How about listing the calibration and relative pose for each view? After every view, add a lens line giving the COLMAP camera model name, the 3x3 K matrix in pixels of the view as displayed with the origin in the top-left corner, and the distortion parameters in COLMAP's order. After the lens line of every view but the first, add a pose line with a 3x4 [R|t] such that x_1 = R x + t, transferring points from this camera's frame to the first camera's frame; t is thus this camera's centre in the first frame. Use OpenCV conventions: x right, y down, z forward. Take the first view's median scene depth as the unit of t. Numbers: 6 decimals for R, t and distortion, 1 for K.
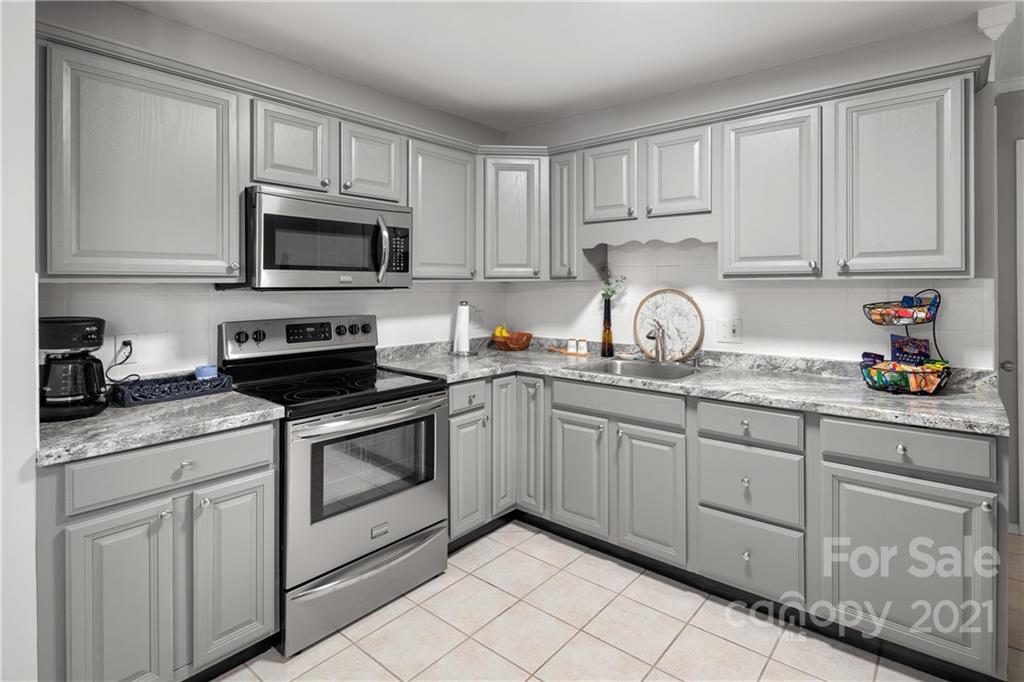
lens RADIAL K [[502.5, 0, 520.7], [0, 502.5, 288.4], [0, 0, 1]] dist [-0.000207, 0.000140]
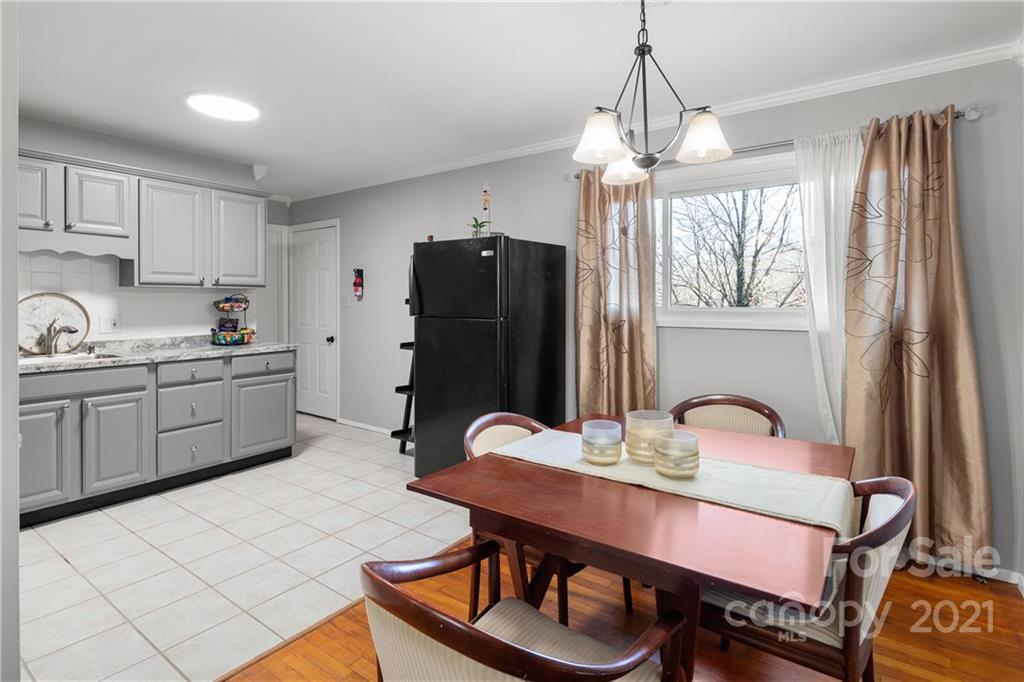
lens RADIAL K [[502.5, 0, 520.7], [0, 502.5, 288.4], [0, 0, 1]] dist [-0.000207, 0.000140]
pose [[-0.070579, 0.022092, 0.997262, -0.914962], [0.000363, 0.999755, -0.022121, 0.017704], [-0.997506, -0.001199, -0.070570, 0.008142]]
